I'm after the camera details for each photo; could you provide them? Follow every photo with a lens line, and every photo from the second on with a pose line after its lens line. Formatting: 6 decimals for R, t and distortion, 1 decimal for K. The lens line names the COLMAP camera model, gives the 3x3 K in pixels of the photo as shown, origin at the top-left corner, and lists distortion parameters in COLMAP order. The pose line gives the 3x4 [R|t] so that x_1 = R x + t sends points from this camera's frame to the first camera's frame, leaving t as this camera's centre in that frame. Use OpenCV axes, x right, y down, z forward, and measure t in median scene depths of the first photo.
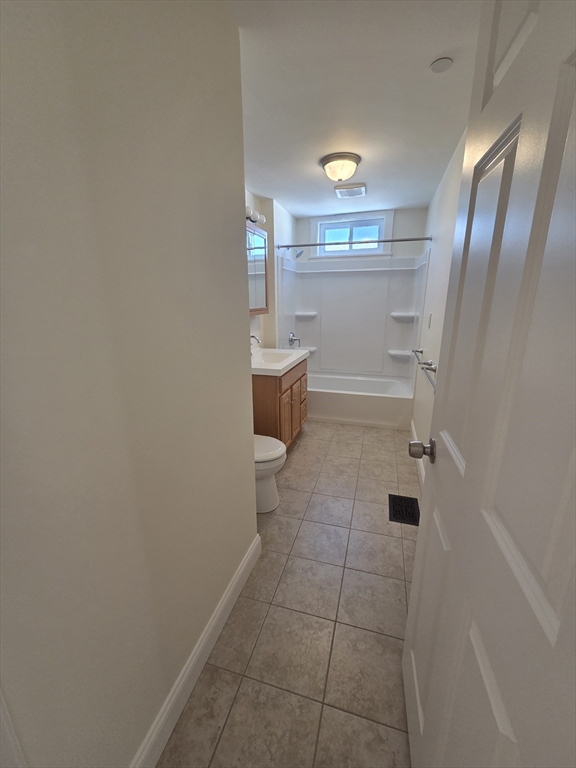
lens RADIAL K [[312.5, 0, 288.0], [0, 312.5, 384.0], [0, 0, 1]] dist [0.000436, 0.000027]
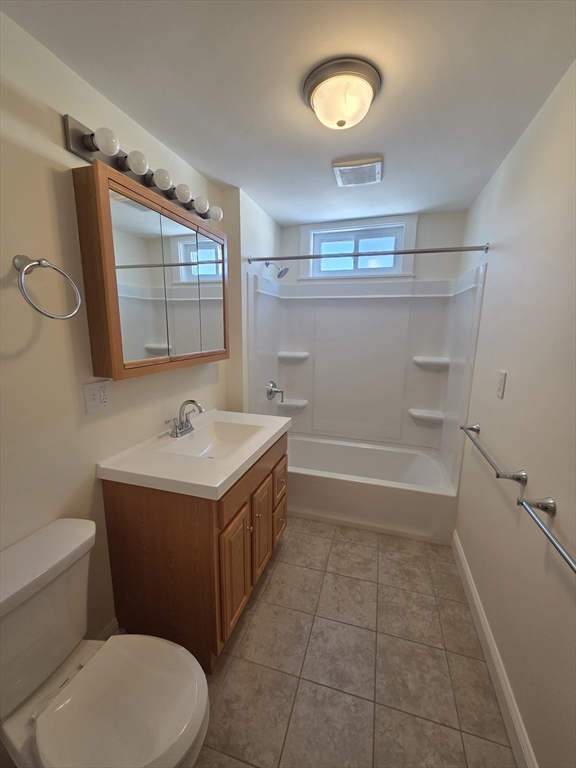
lens RADIAL K [[313.5, 0, 288.0], [0, 313.5, 384.0], [0, 0, 1]] dist [-0.000911, -0.000113]
pose [[0.999825, 0.018557, -0.002351, 0.058366], [-0.018689, 0.996320, -0.083653, -0.116258], [0.000790, 0.083682, 0.996492, 0.345106]]
